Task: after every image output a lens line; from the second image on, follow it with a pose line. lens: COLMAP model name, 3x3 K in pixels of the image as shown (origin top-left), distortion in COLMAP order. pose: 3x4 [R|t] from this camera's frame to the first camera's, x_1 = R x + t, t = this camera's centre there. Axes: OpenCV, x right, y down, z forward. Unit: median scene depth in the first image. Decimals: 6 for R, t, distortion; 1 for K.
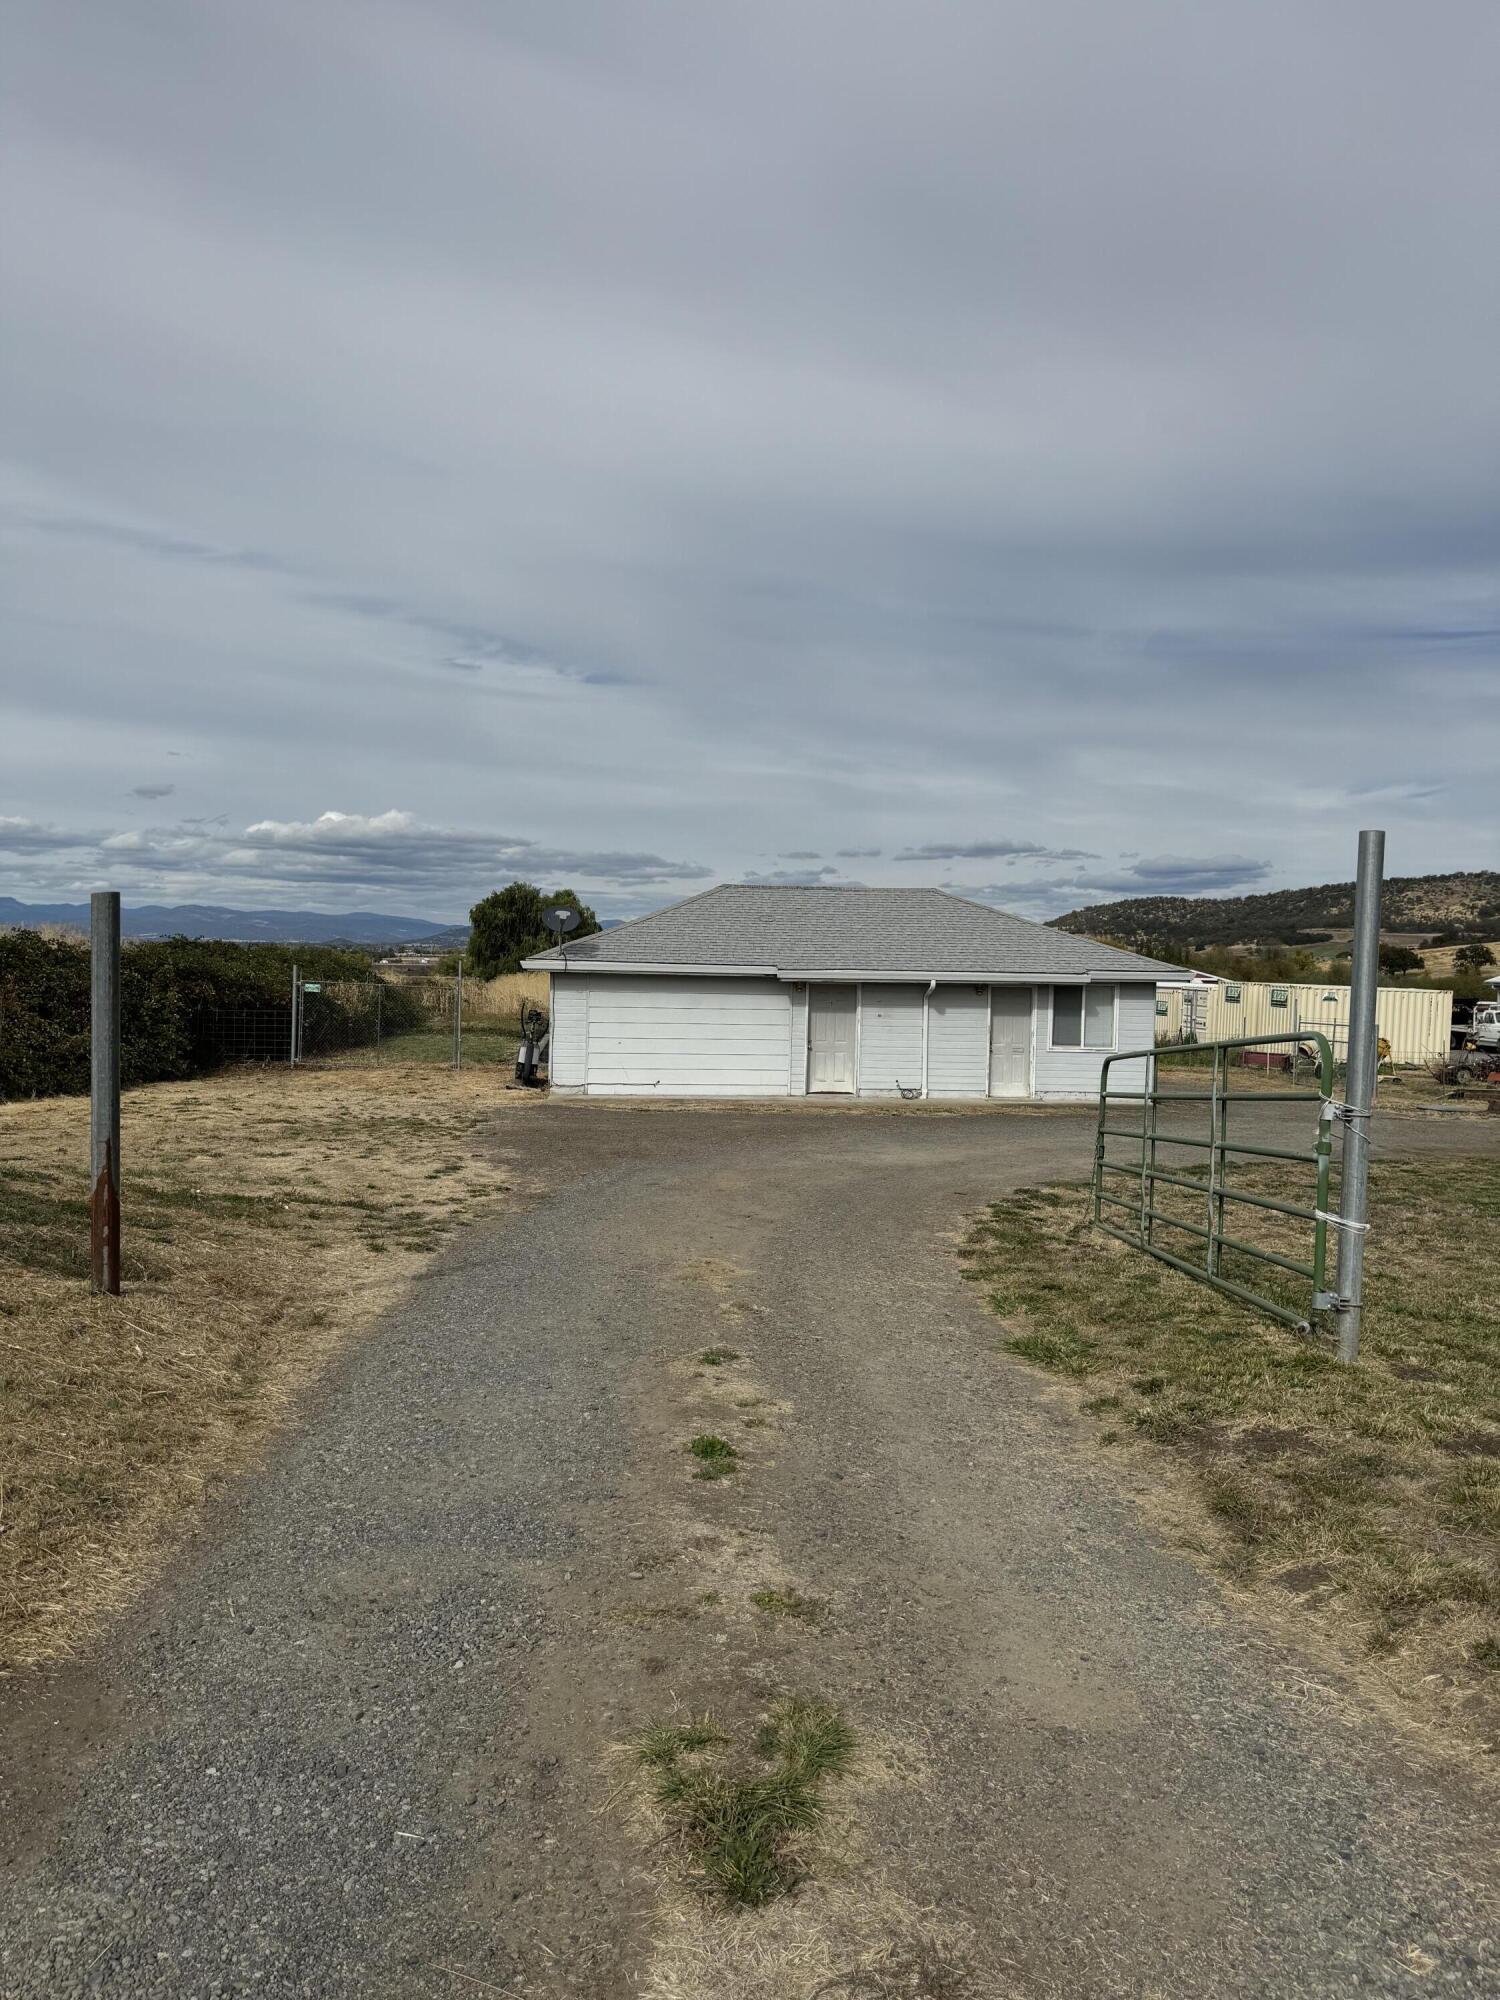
lens RADIAL K [[1415.7, 0, 754.3], [0, 1415.7, 1008.3], [0, 0, 1]] dist [0.012851, -0.008611]
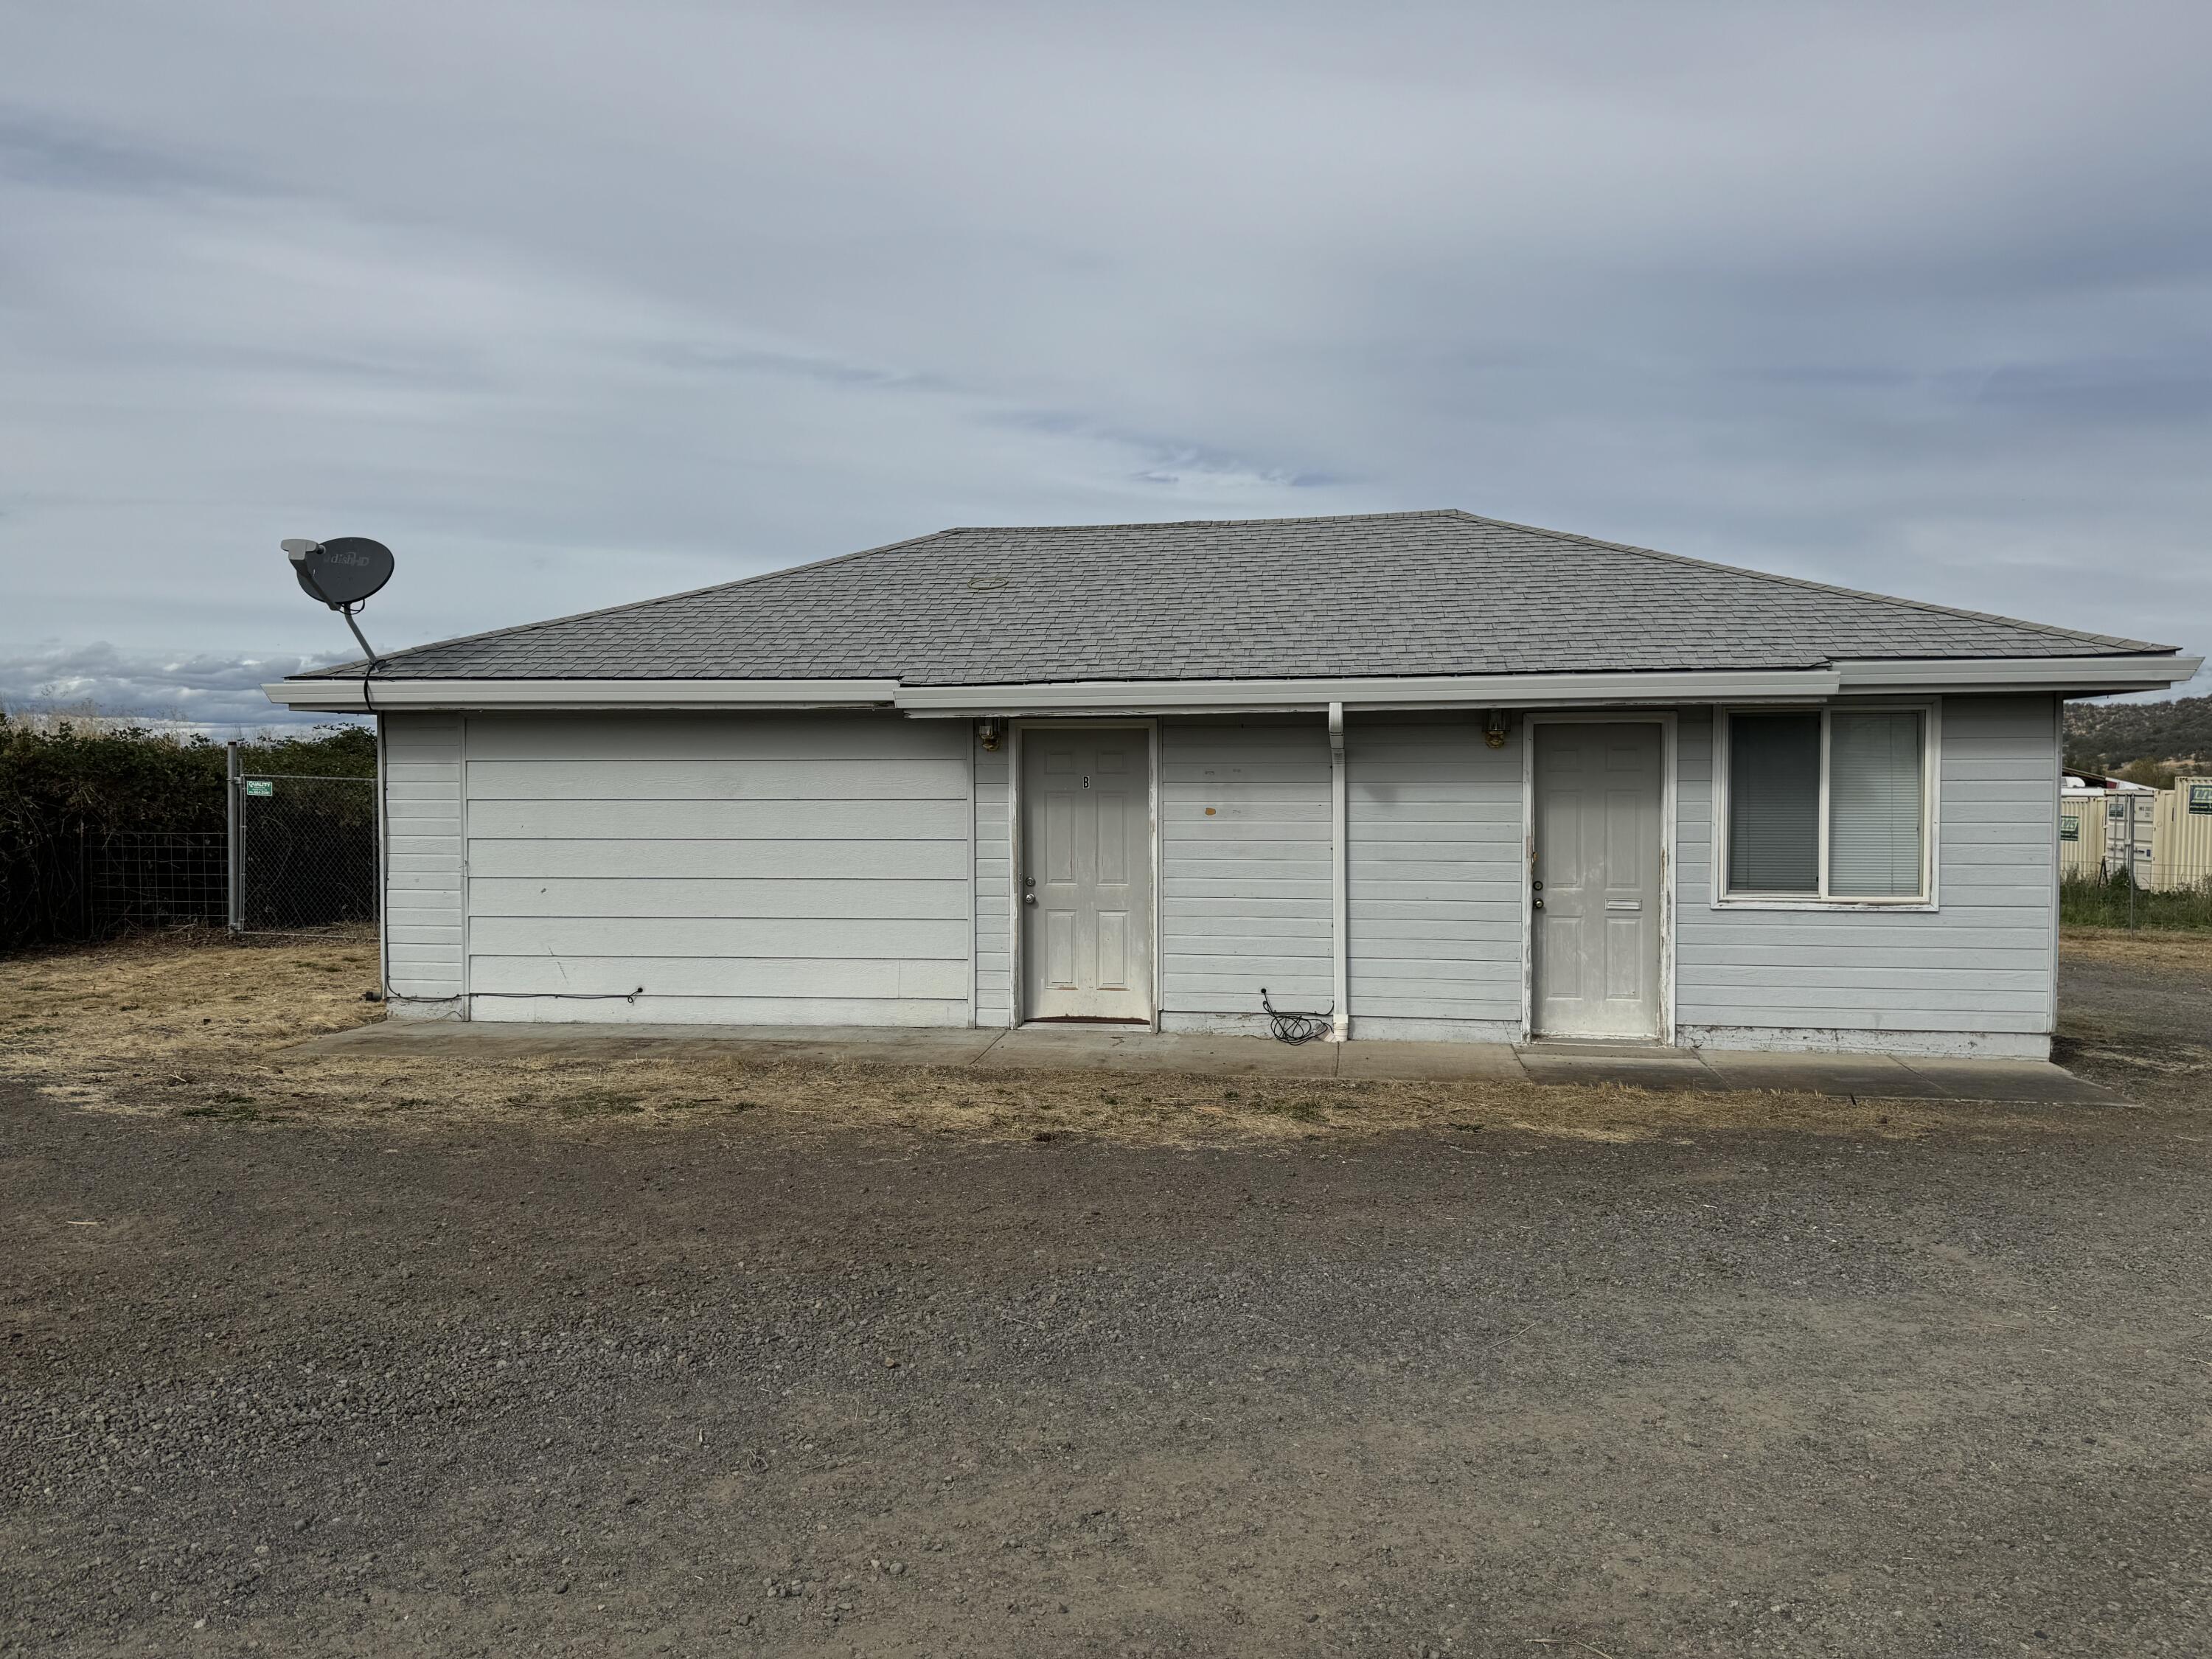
lens RADIAL K [[1565.8, 0, 1096.7], [0, 1565.8, 813.5], [0, 0, 1]] dist [0.012851, -0.008611]
pose [[0.964520, -0.020428, -0.263219, 0.165202], [0.011854, 0.999347, -0.034123, 0.019224], [0.263744, 0.029792, 0.964132, 0.601542]]
